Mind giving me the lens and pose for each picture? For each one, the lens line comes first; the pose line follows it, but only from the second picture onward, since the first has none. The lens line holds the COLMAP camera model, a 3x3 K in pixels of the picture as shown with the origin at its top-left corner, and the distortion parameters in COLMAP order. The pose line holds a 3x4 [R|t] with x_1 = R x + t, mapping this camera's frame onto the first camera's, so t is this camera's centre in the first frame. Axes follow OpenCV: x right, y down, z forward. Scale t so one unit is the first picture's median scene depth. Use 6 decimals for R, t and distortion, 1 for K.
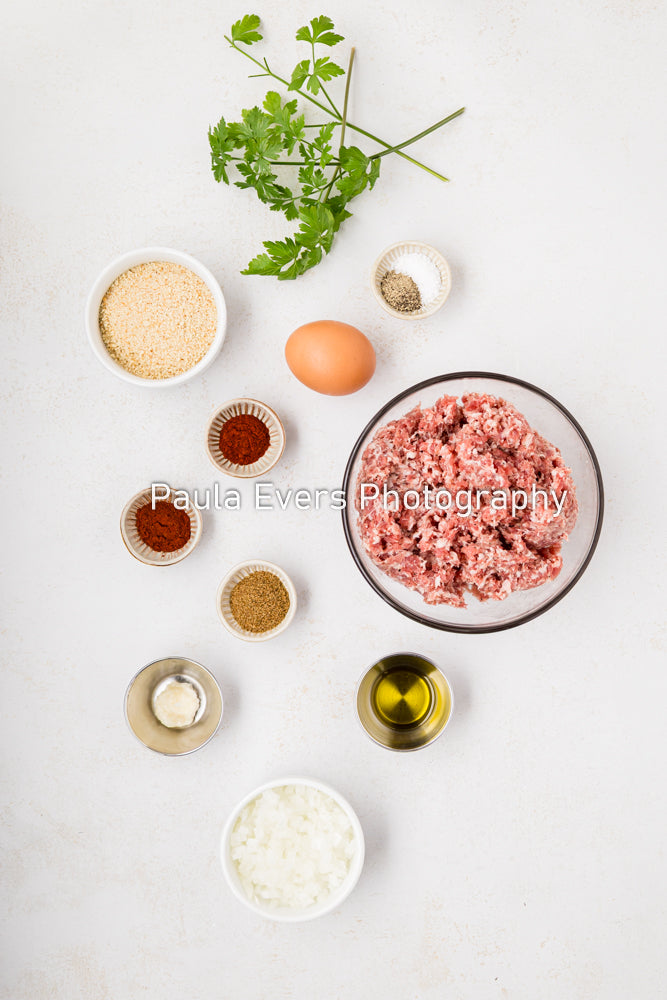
lens RADIAL K [[1302.5, 0, 339.9], [0, 1302.5, 495.7], [0, 0, 1]] dist [0.035135, 0.007810]
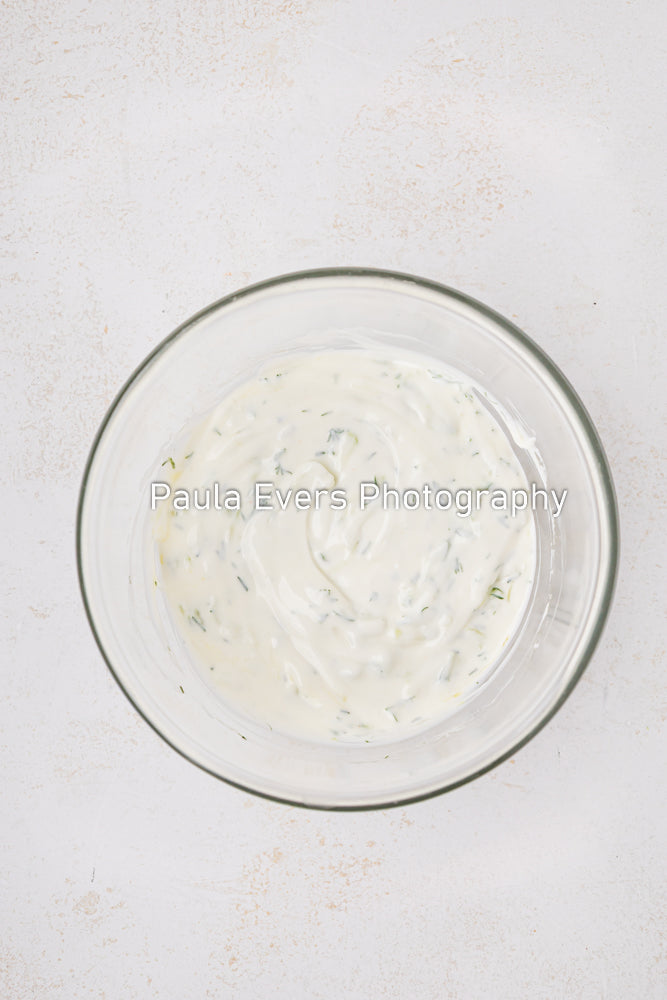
lens RADIAL K [[1274.9, 0, 334.4], [0, 1274.9, 501.3], [0, 0, 1]] dist [0.036066, 0.006473]
pose [[0.999989, -0.001683, -0.004291, -0.000526], [0.001702, 0.999988, 0.004570, -0.000087], [0.004283, -0.004577, 0.999980, 0.471321]]
